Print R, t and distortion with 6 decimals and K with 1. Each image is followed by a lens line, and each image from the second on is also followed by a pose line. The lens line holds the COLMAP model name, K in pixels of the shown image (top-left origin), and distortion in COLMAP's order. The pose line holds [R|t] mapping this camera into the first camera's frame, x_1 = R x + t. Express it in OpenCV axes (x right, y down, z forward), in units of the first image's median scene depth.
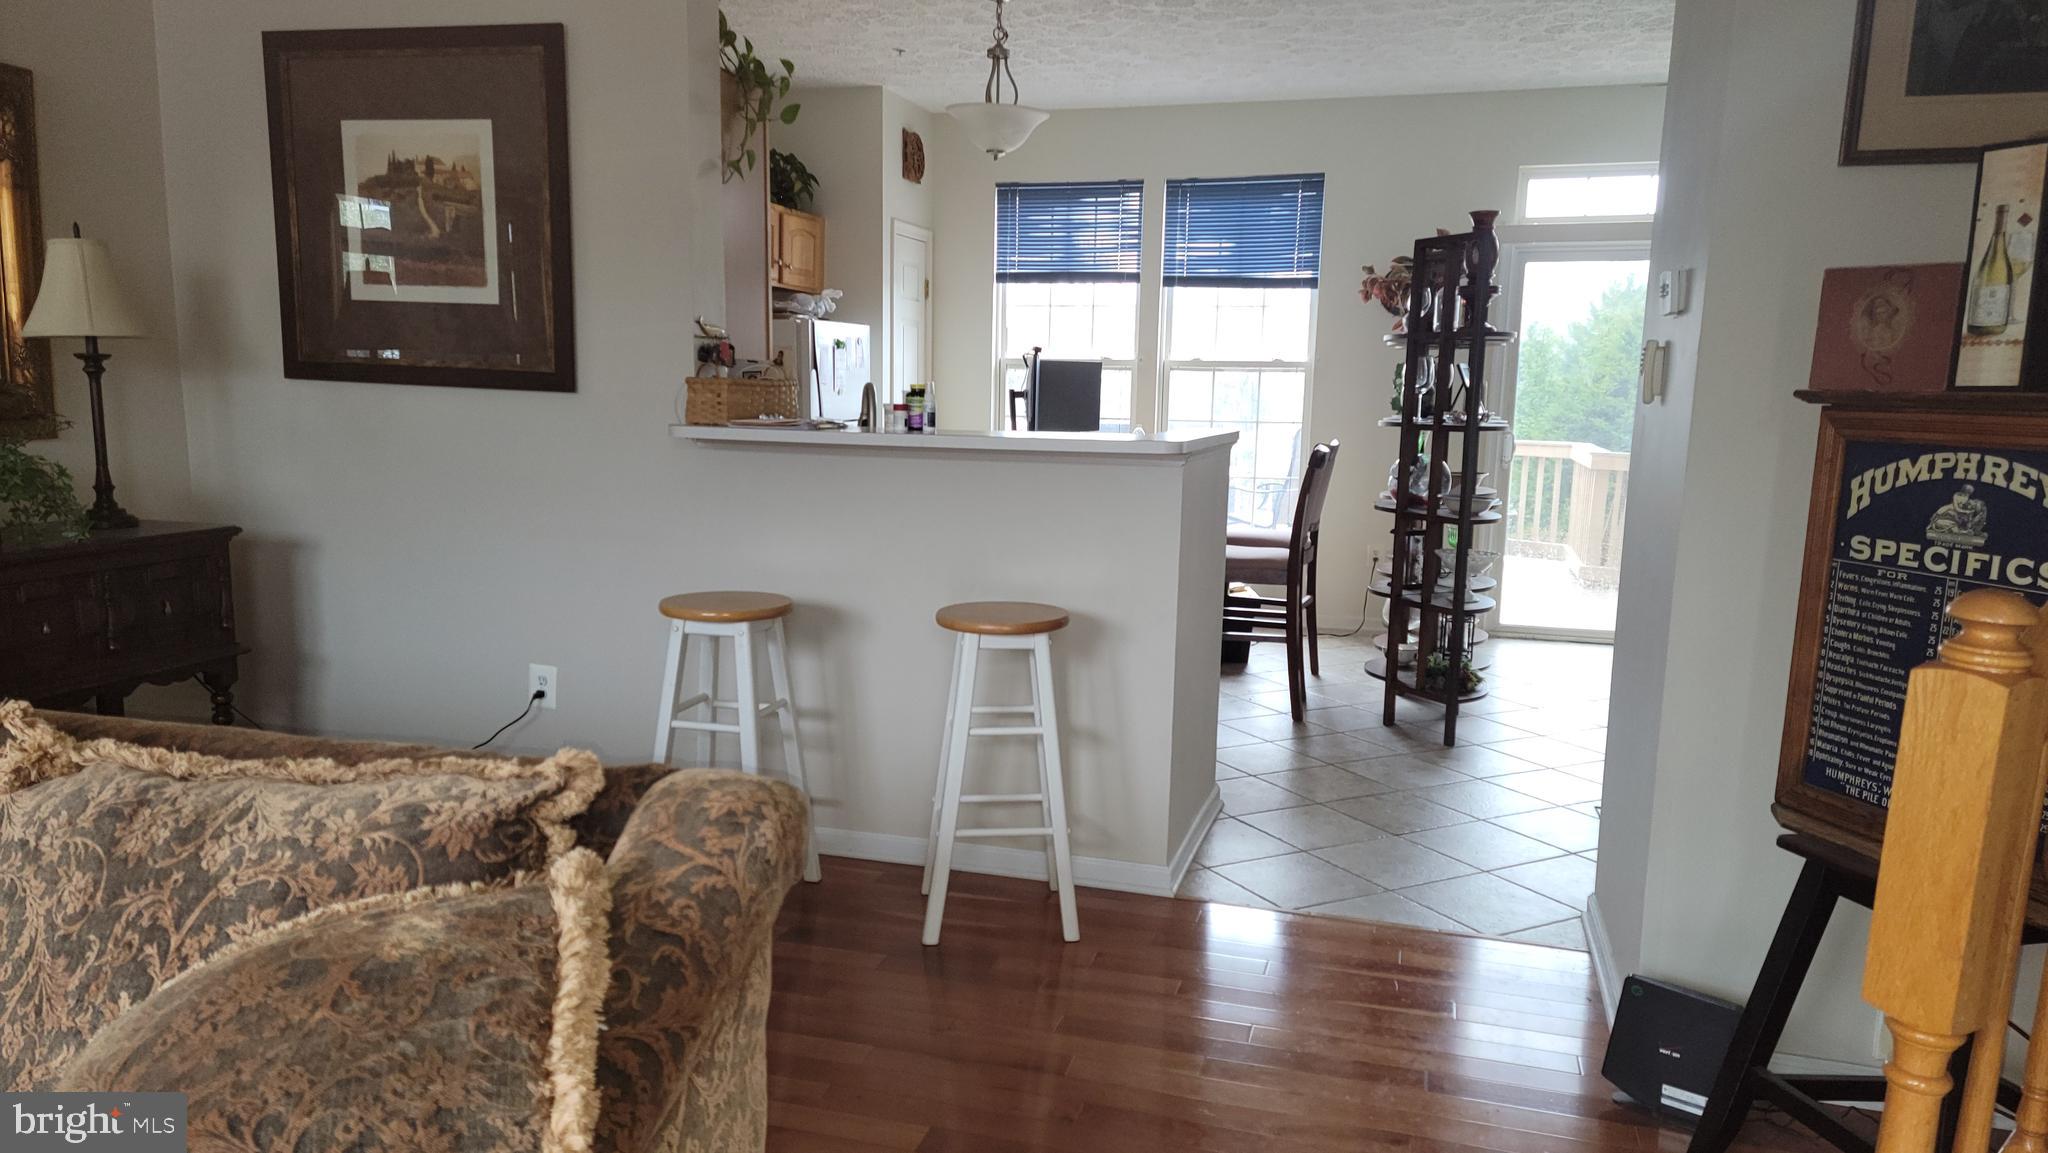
lens RADIAL K [[1436.1, 0, 995.9], [0, 1436.1, 609.6], [0, 0, 1]] dist [0.107652, -0.093044]
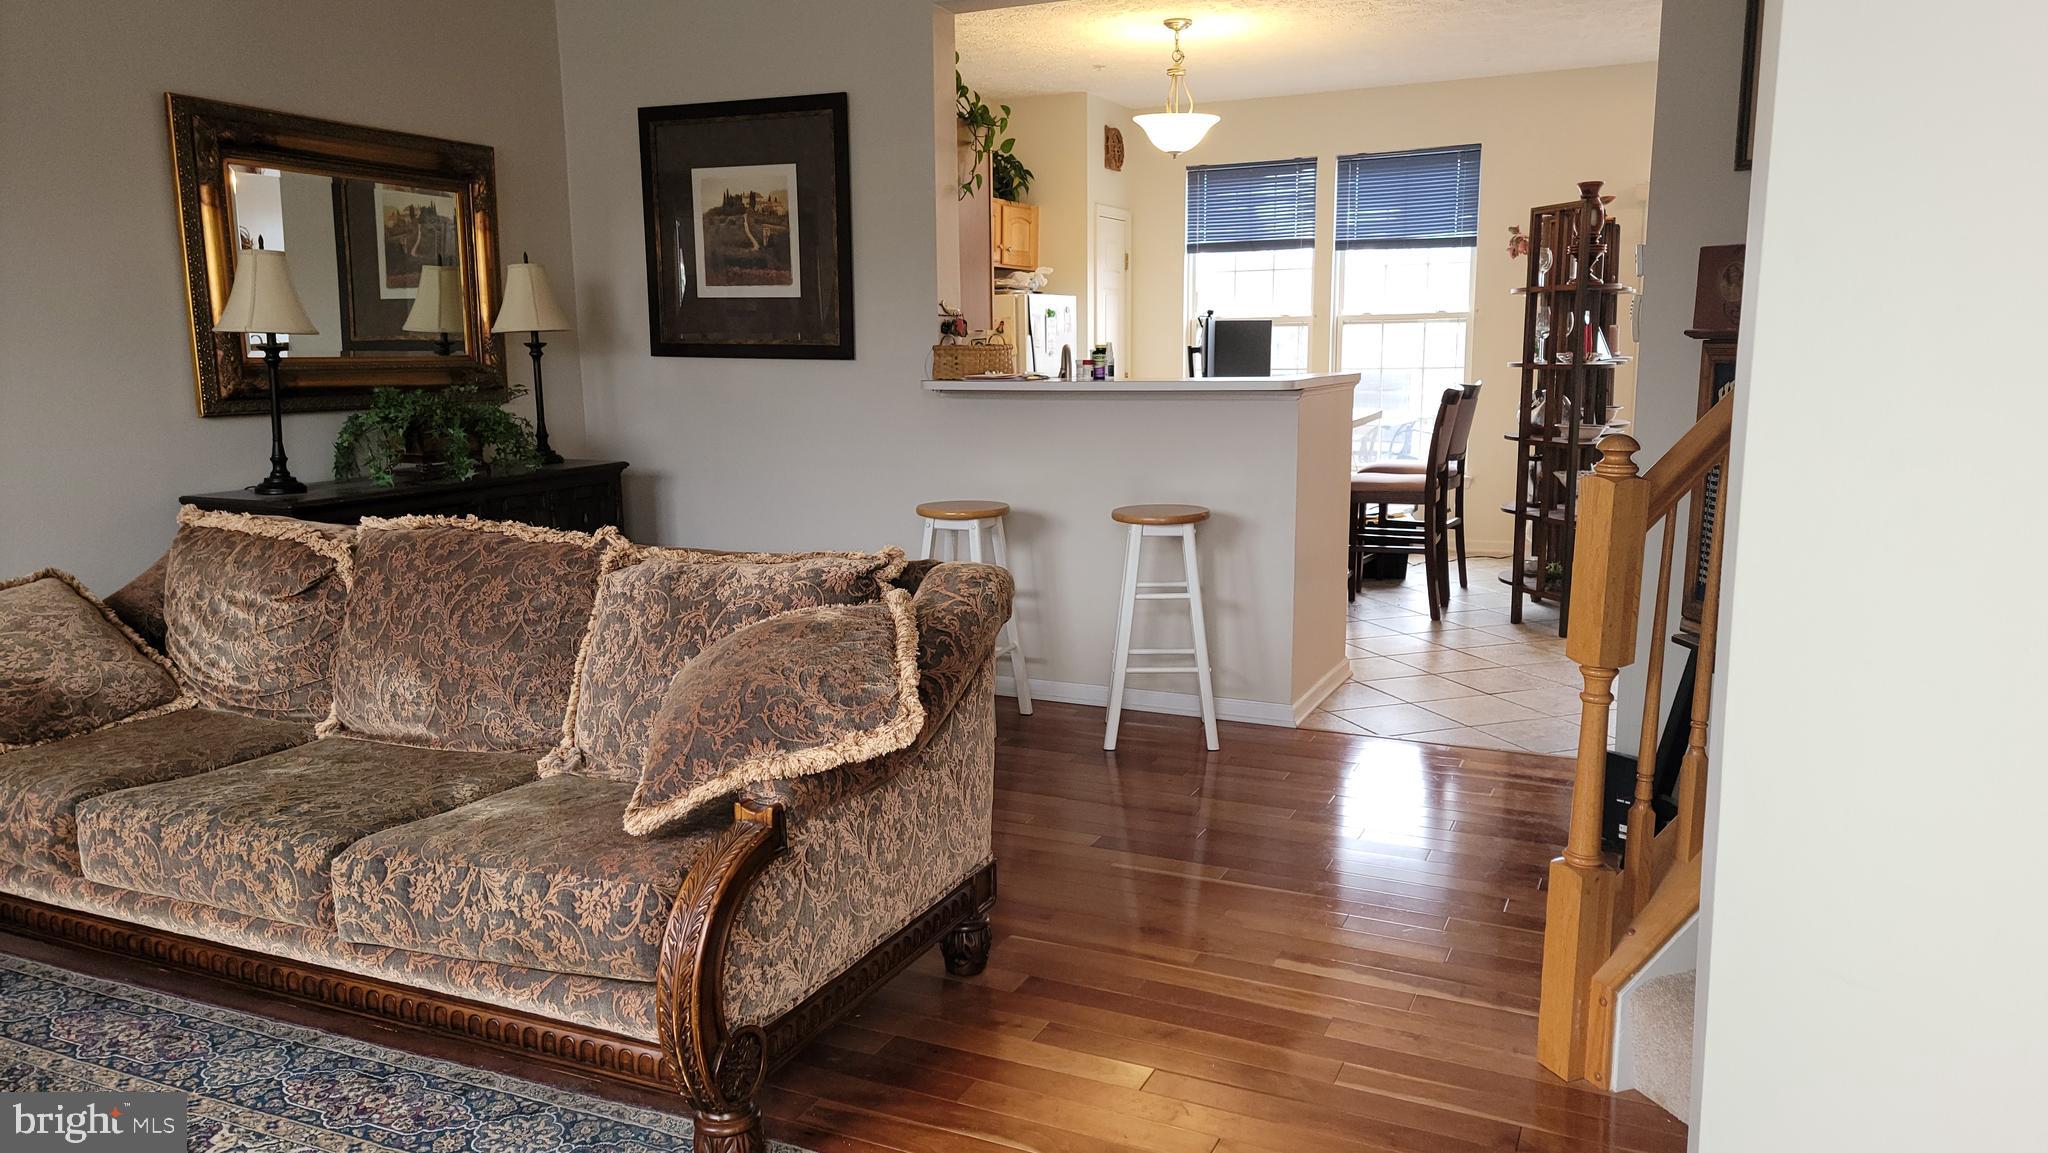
lens RADIAL K [[1436.1, 0, 995.9], [0, 1436.1, 609.6], [0, 0, 1]] dist [0.107652, -0.093044]
pose [[0.988051, -0.002509, -0.154108, 0.051324], [0.006474, 0.999661, 0.025232, 0.051870], [0.153992, -0.025928, 0.987732, -0.324206]]
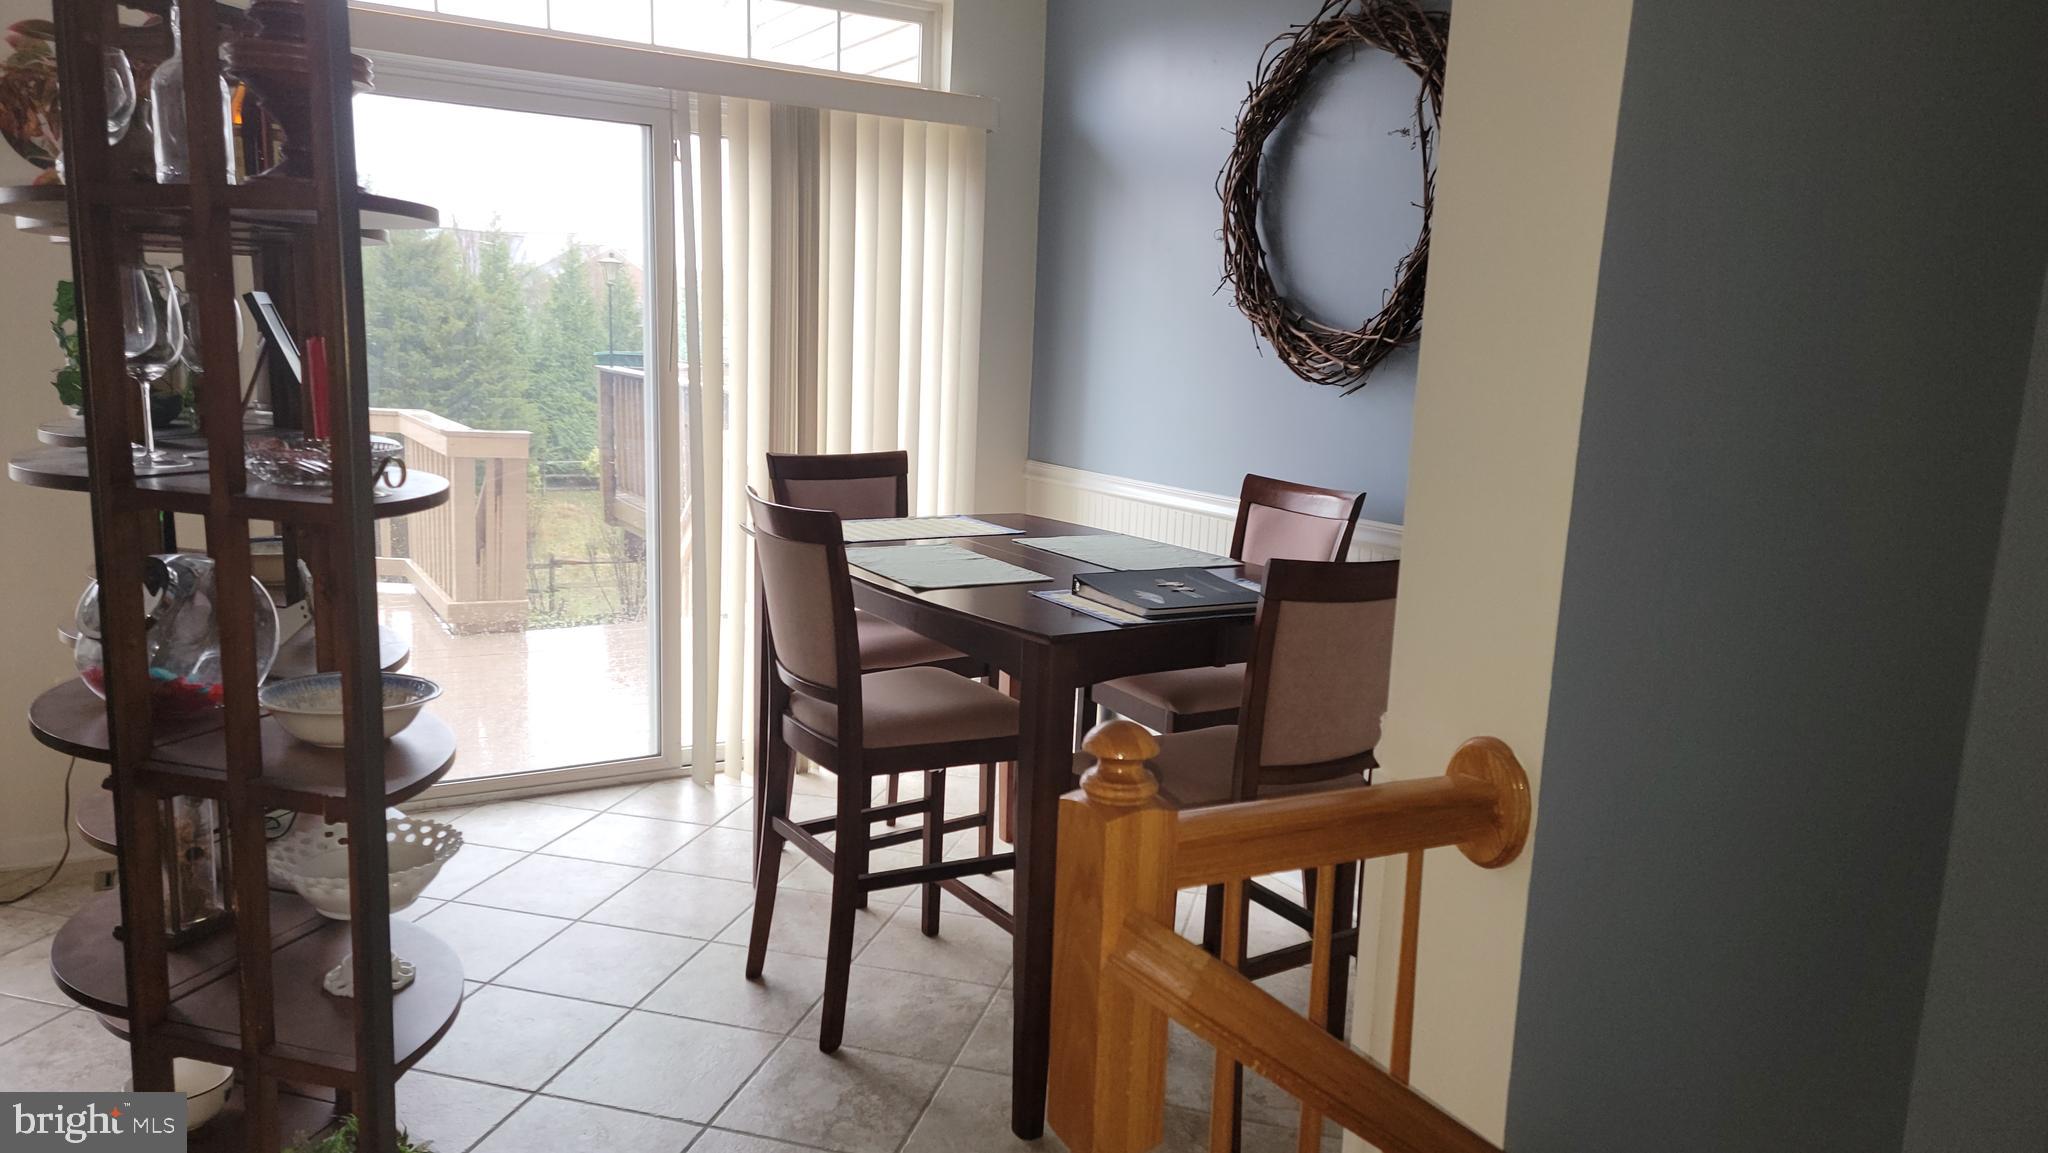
lens RADIAL K [[1382.6, 0, 1009.6], [0, 1382.6, 582.0], [0, 0, 1]] dist [0.096532, -0.080820]
pose [[0.673992, -0.121451, 0.728686, 0.254901], [0.091154, 0.992528, 0.081114, -0.153706], [-0.733093, 0.011752, 0.680027, 0.880315]]
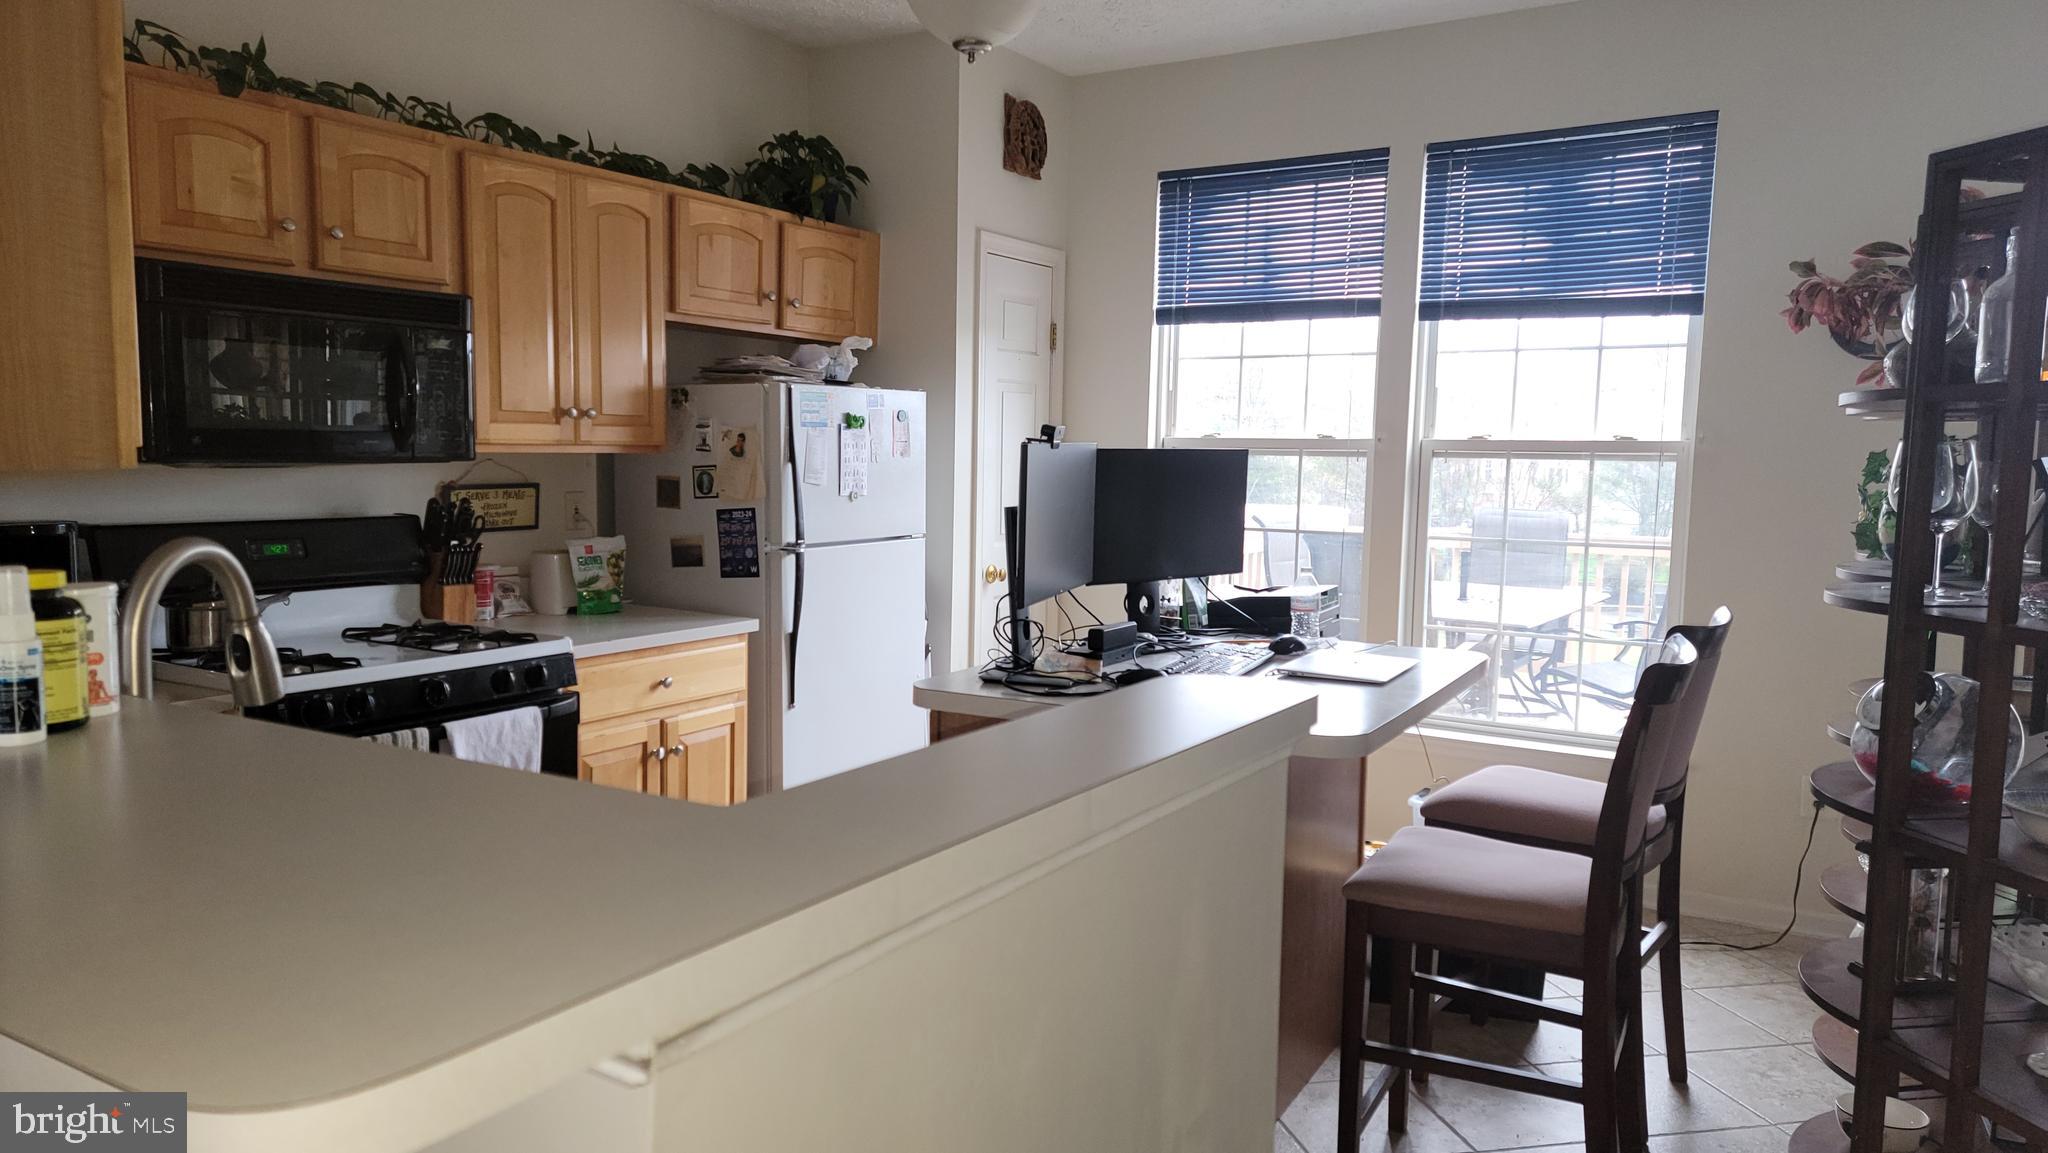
lens RADIAL K [[1382.6, 0, 1009.6], [0, 1382.6, 582.0], [0, 0, 1]] dist [0.096532, -0.080820]
pose [[0.964848, 0.020999, -0.261969, 0.197145], [-0.036937, 0.997744, -0.056066, -0.140505], [0.260200, 0.063771, 0.963446, 0.747854]]
